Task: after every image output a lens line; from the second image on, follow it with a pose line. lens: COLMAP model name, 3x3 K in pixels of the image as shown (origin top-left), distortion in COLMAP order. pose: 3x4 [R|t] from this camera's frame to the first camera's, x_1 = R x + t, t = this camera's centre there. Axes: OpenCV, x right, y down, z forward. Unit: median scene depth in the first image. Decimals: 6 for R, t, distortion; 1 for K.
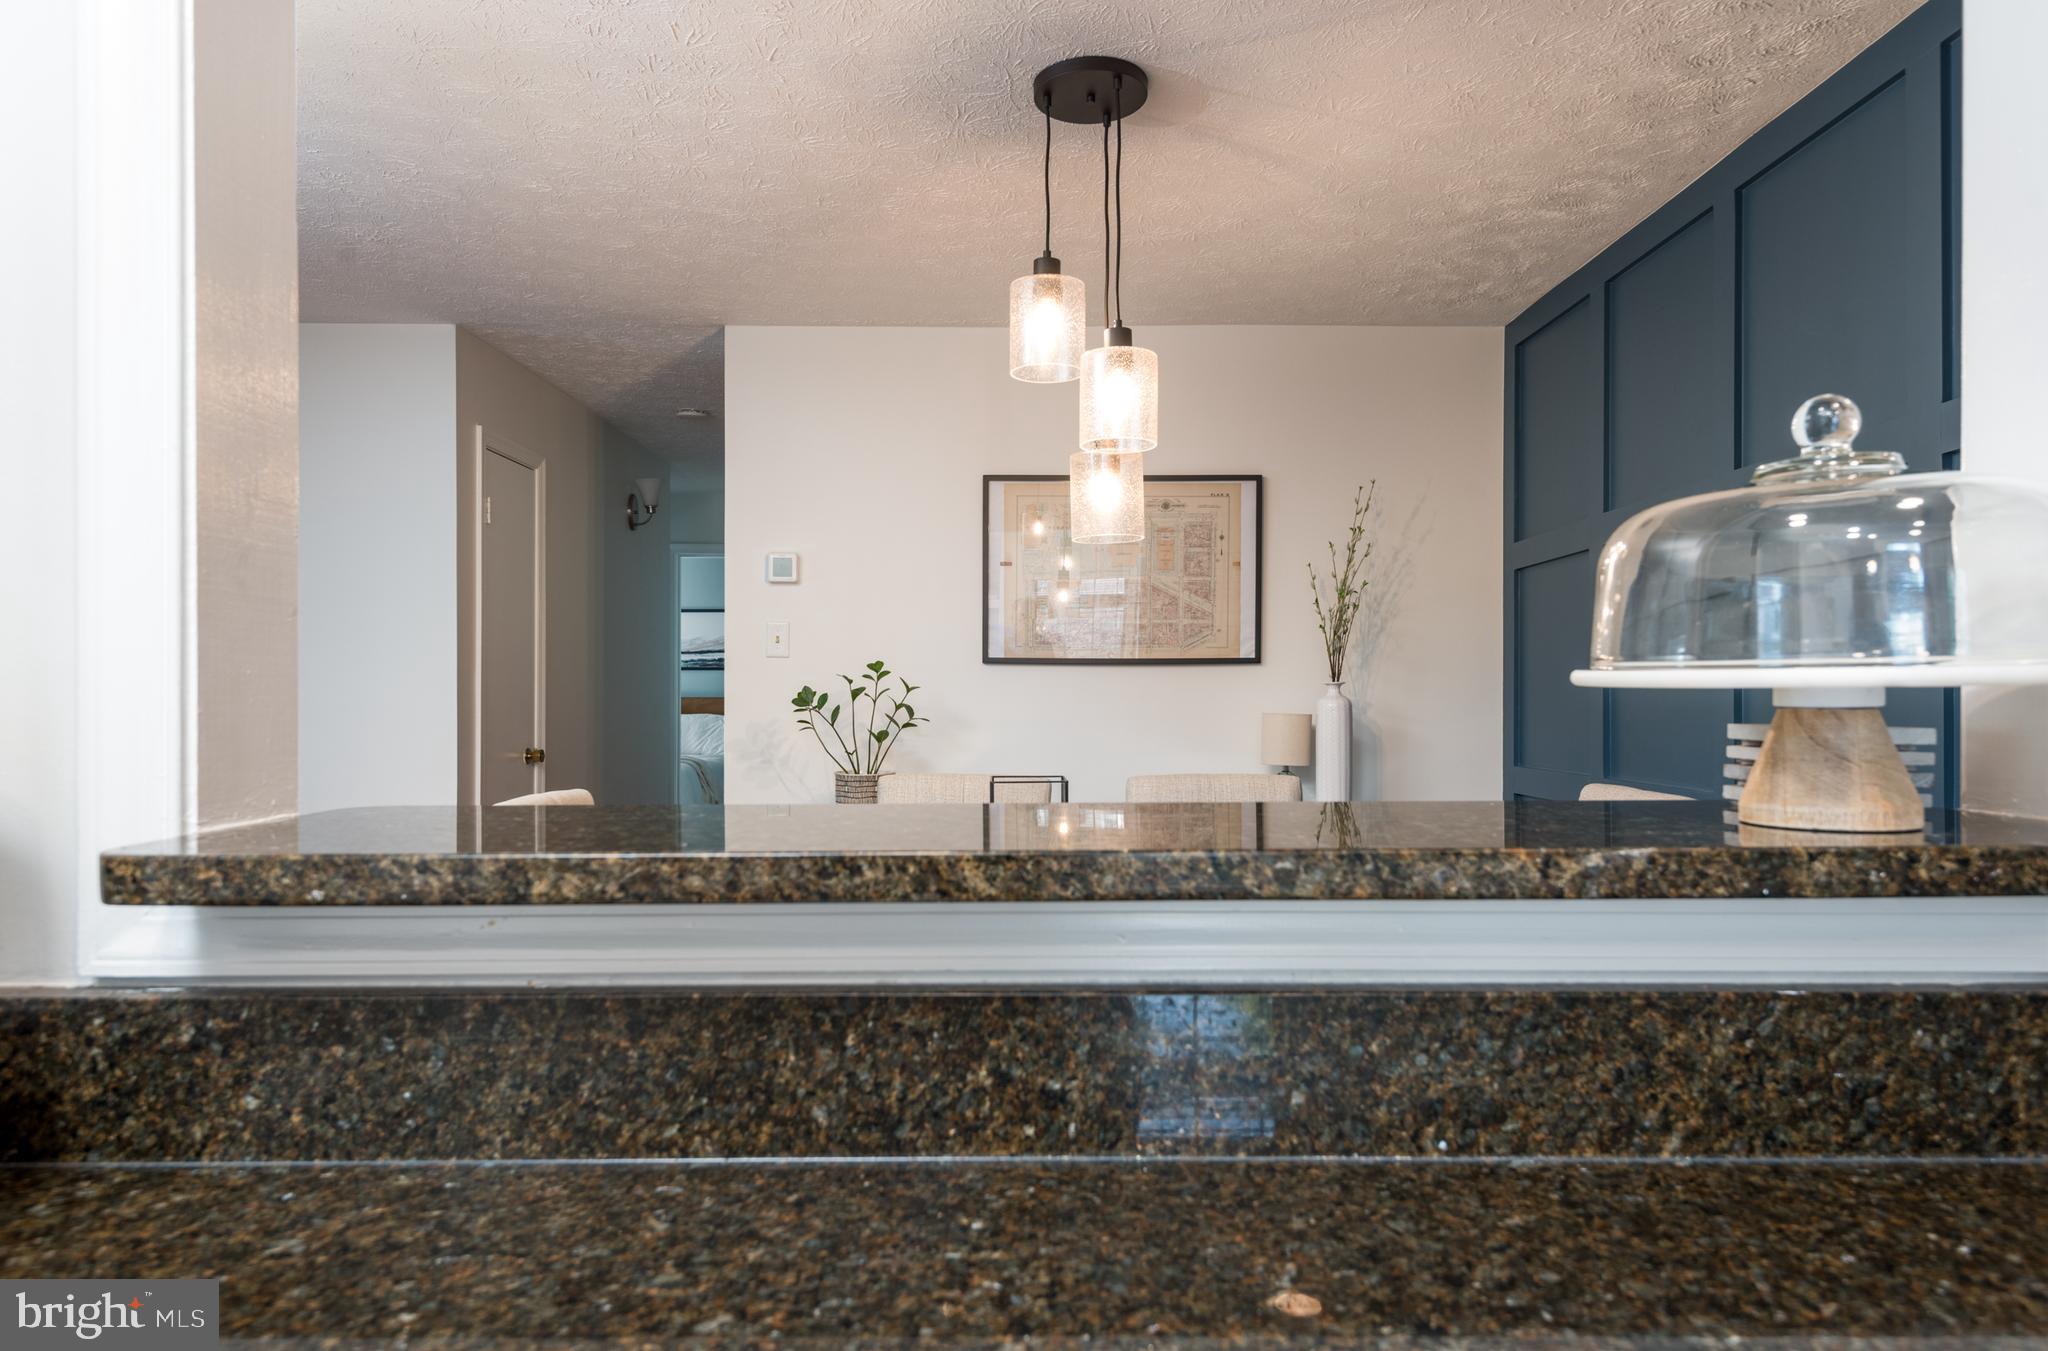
lens RADIAL K [[1288.6, 0, 1013.9], [0, 1288.6, 706.3], [0, 0, 1]] dist [0.003327, -0.000049]
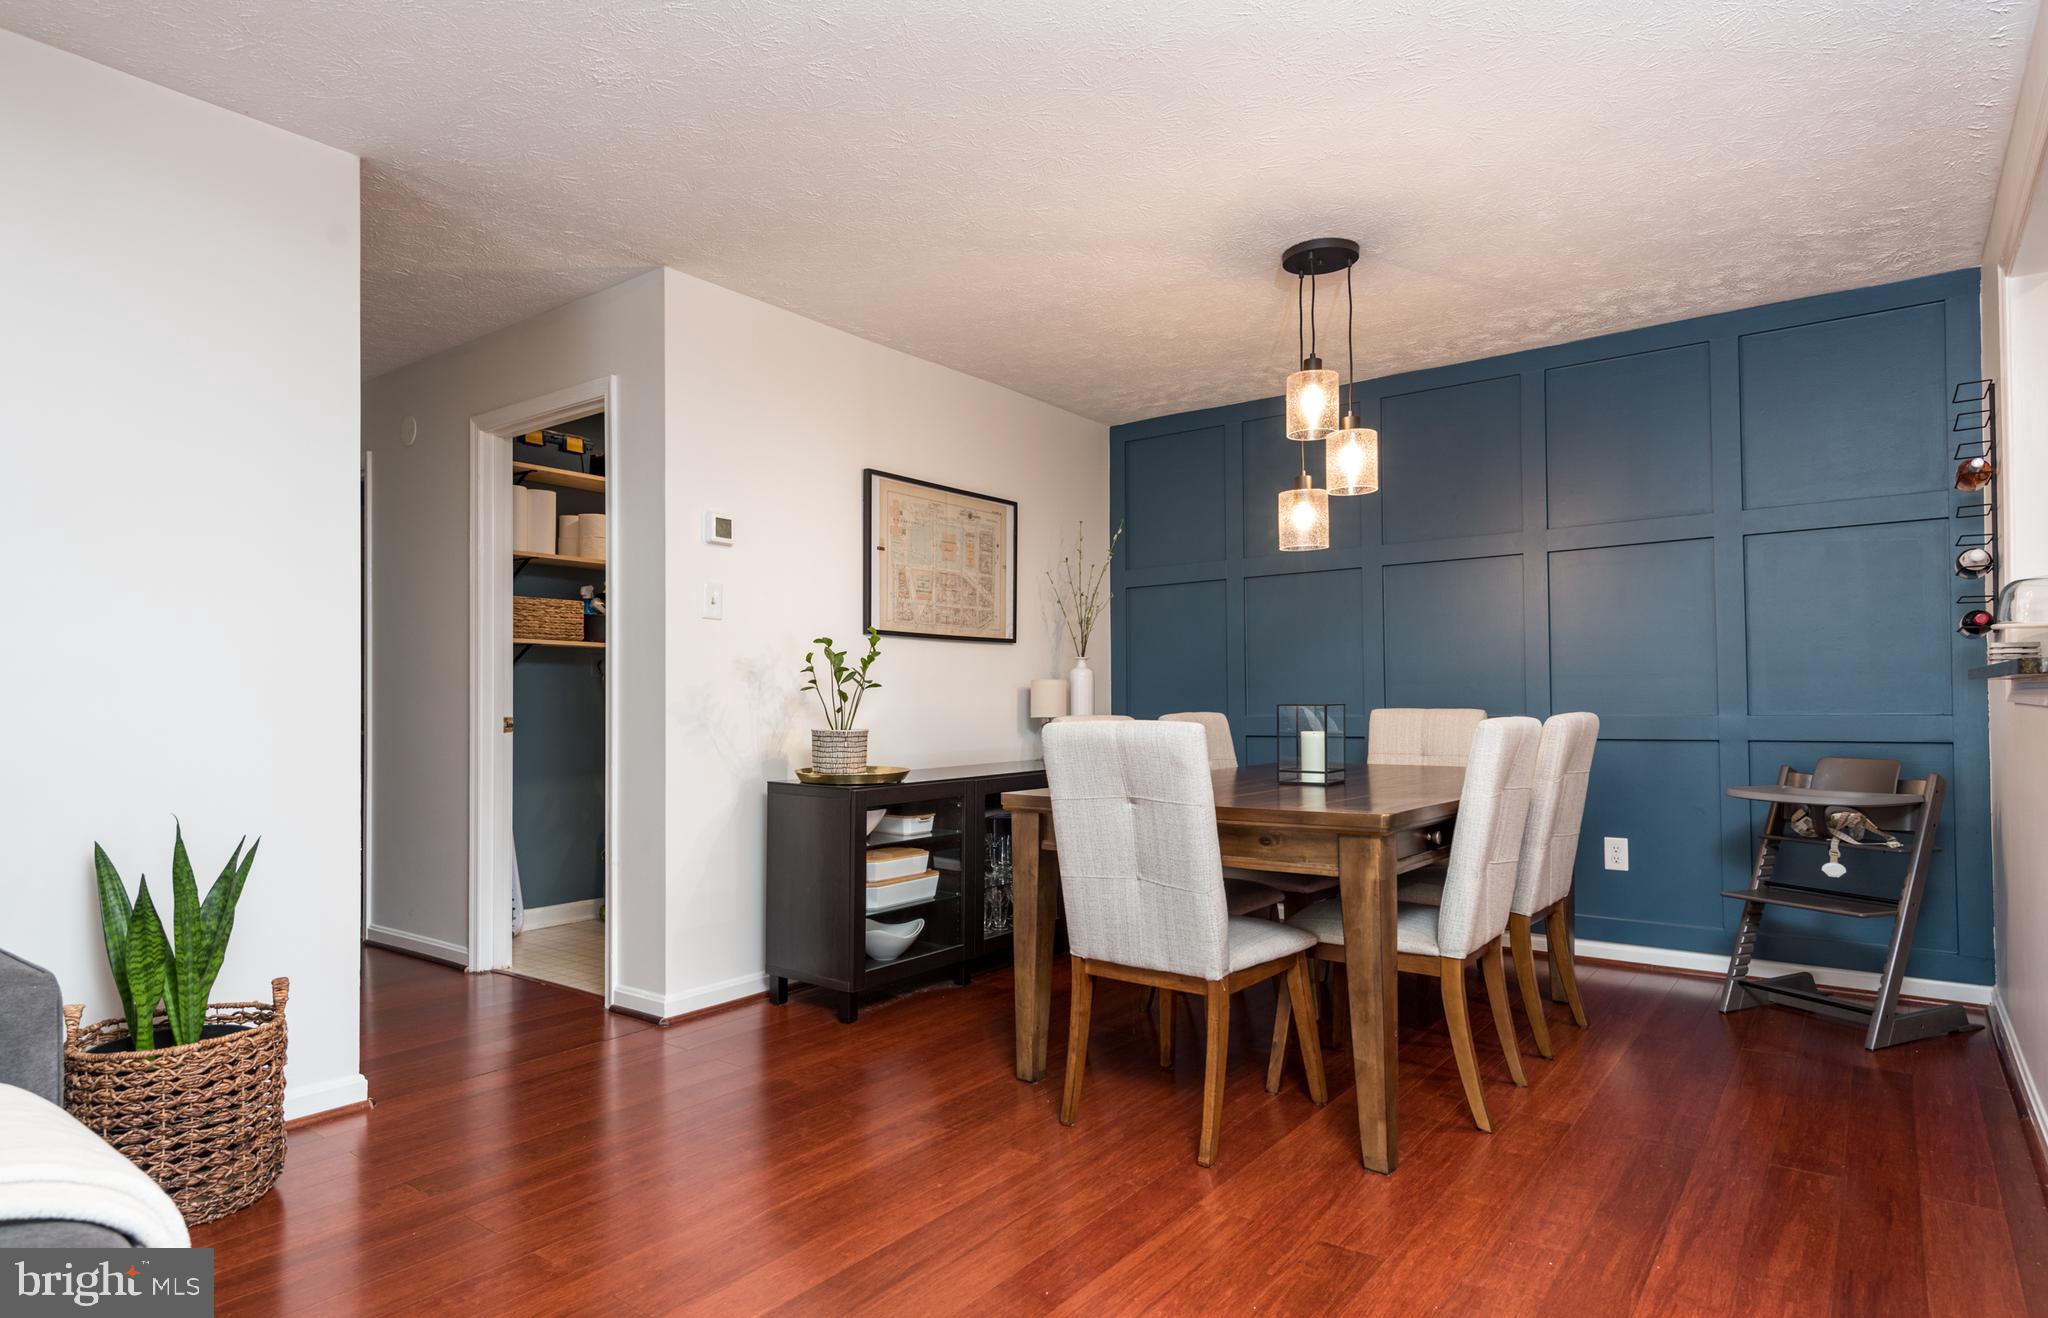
lens RADIAL K [[1105.0, 0, 1021.9], [0, 1105.0, 678.1], [0, 0, 1]] dist [0.003581, 0.000505]
pose [[0.608489, 0.010674, 0.793490, -1.158402], [0.009063, 0.999751, -0.020398, 0.042856], [-0.793510, 0.019603, 0.608241, 0.491454]]
